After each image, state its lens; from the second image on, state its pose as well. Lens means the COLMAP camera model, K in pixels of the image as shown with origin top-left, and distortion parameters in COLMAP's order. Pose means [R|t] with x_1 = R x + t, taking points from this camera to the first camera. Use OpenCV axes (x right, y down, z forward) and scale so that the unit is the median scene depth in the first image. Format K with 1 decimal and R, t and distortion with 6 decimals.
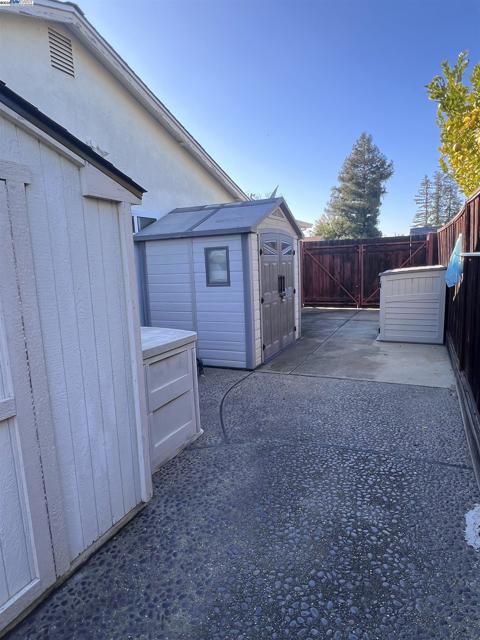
lens RADIAL K [[379.9, 0, 239.3], [0, 379.9, 319.4], [0, 0, 1]] dist [-0.002637, 0.000542]
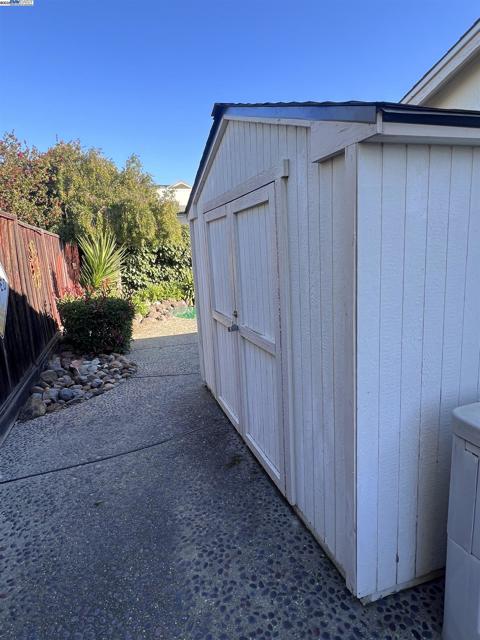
lens RADIAL K [[379.9, 0, 239.7], [0, 379.9, 318.2], [0, 0, 1]] dist [-0.002637, 0.000542]
pose [[-0.717486, 0.199557, -0.667377, 0.326701], [-0.023385, 0.950645, 0.309400, -0.247401], [0.696181, 0.237597, -0.677407, 1.481276]]
